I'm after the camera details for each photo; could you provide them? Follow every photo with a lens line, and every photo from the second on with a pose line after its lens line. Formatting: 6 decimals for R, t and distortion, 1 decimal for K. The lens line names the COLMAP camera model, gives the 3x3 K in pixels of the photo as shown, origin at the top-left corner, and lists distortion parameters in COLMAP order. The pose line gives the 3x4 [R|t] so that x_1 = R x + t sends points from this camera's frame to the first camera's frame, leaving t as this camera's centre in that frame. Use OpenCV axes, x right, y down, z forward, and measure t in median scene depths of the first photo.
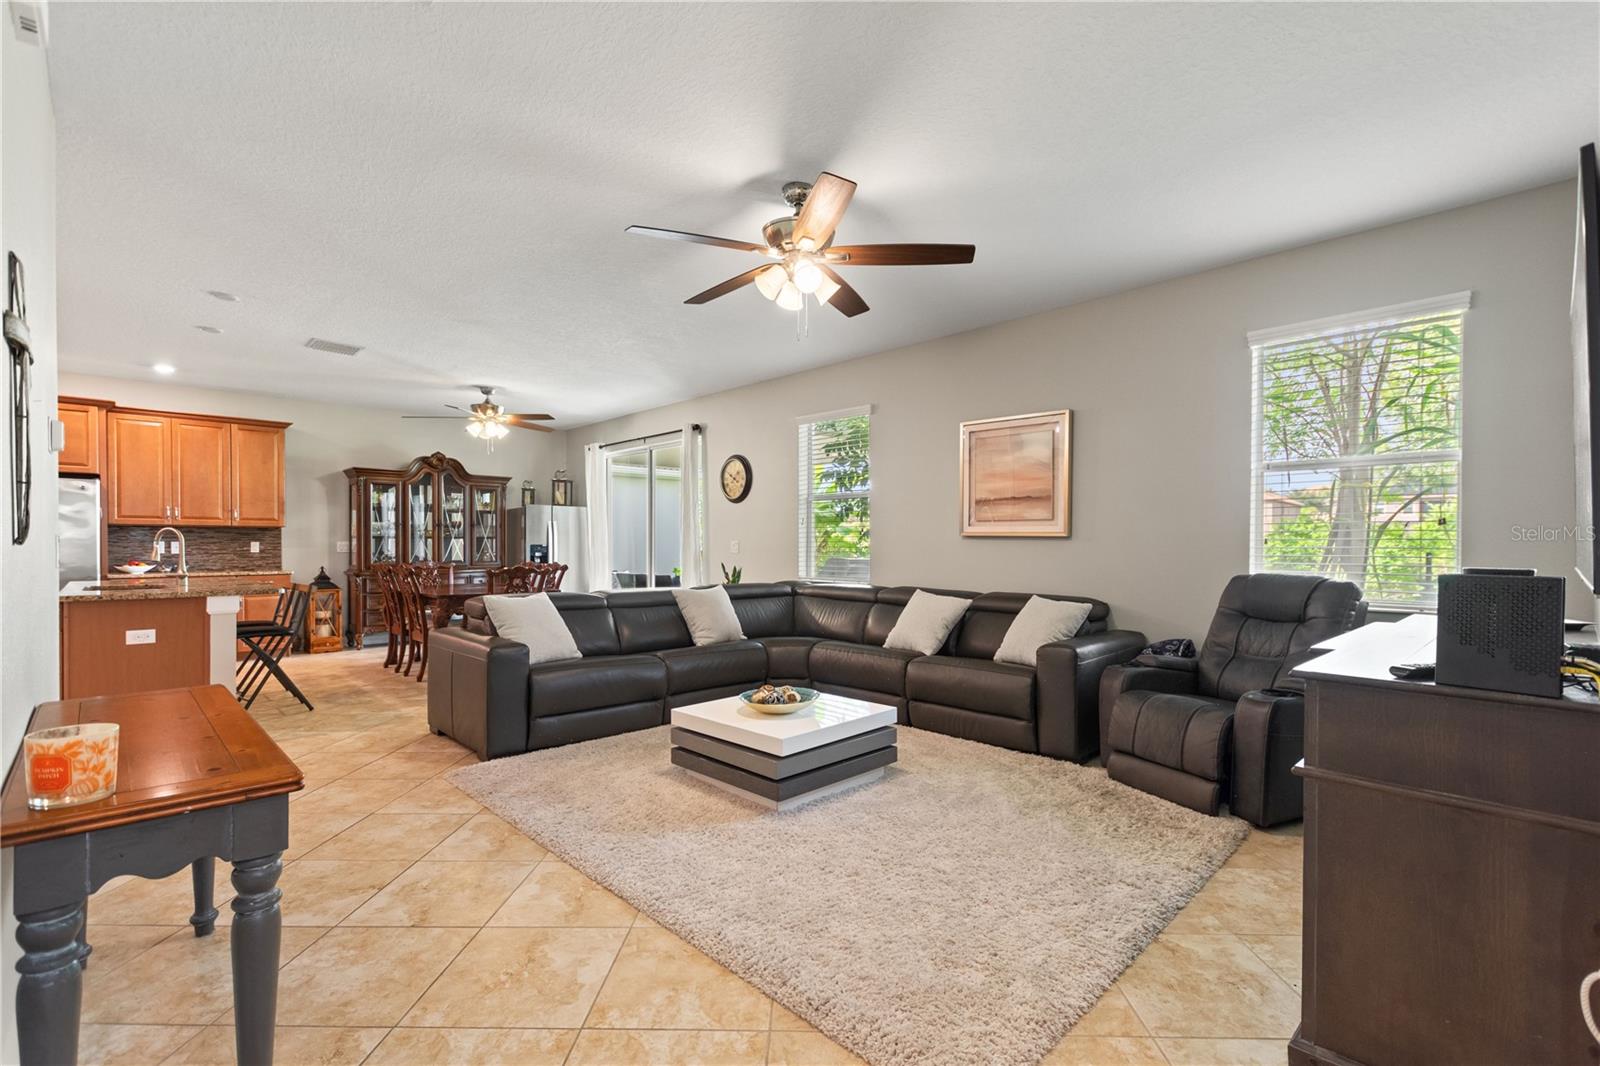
lens RADIAL K [[716.3, 0, 801.3], [0, 716.3, 543.5], [0, 0, 1]] dist [0.011848, -0.004586]
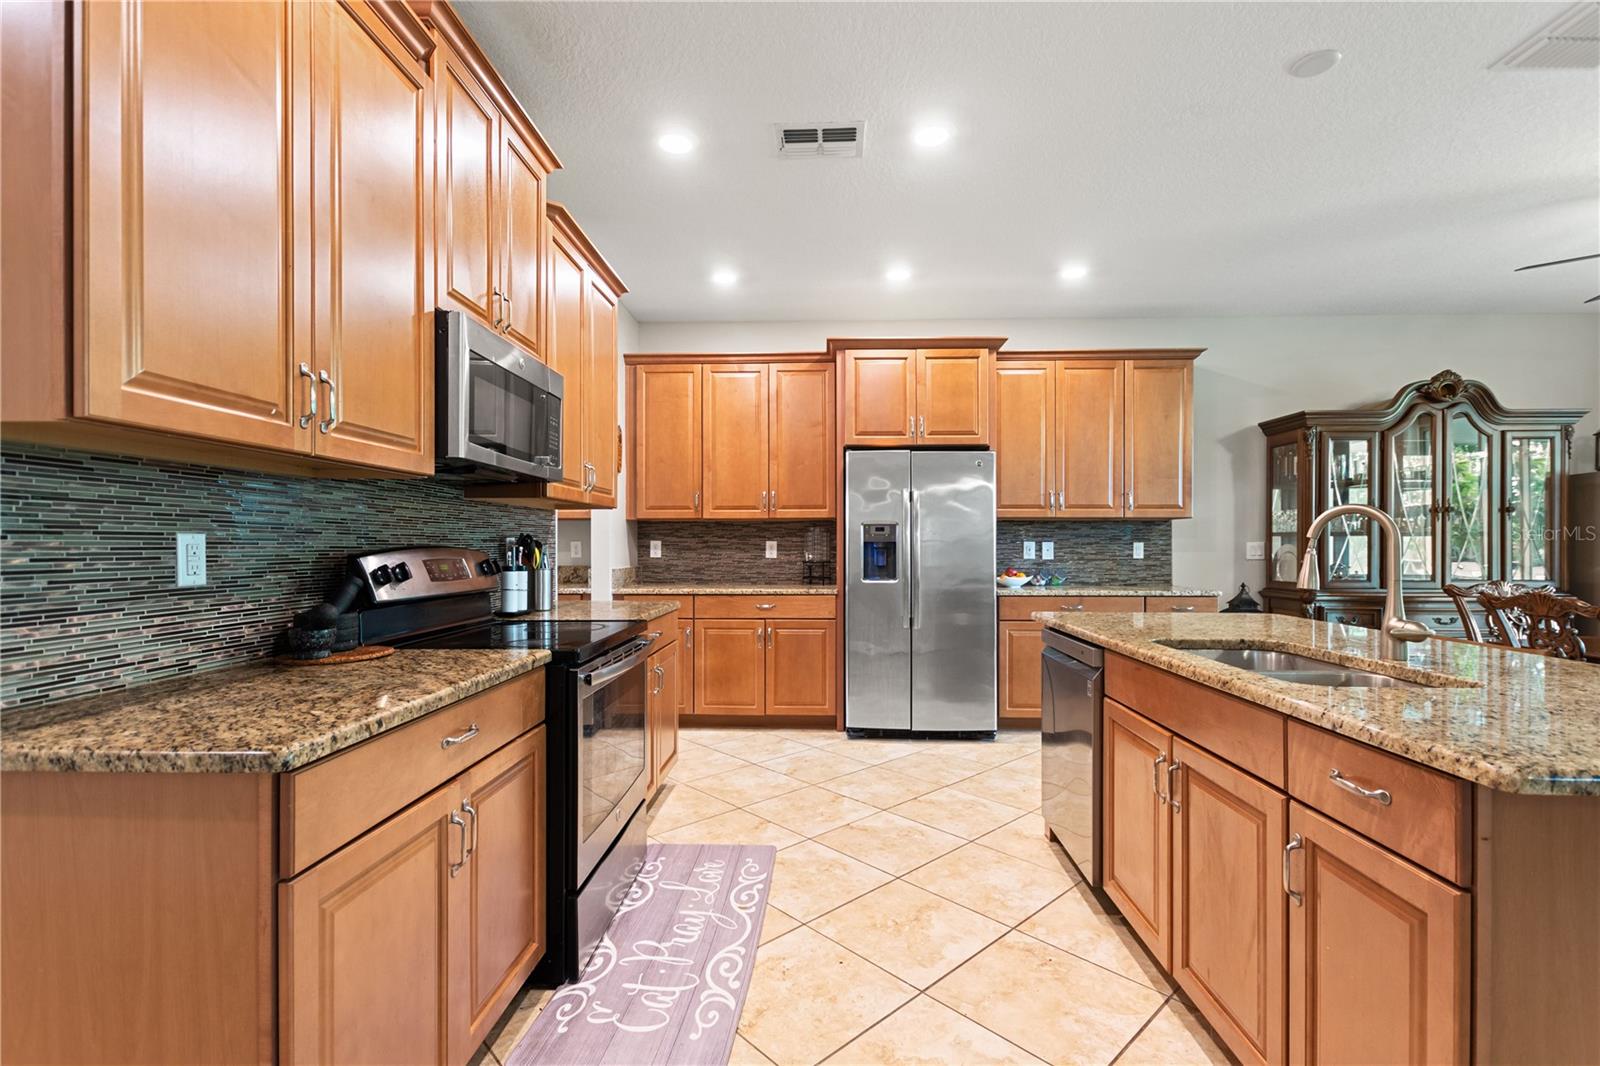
lens RADIAL K [[716.3, 0, 799.3], [0, 716.3, 540.8], [0, 0, 1]] dist [0.011848, -0.004586]
pose [[0.690592, -0.003582, -0.723235, -0.501541], [0.002912, 0.999993, -0.002172, -0.003073], [0.723238, -0.000606, 0.690598, 0.324805]]
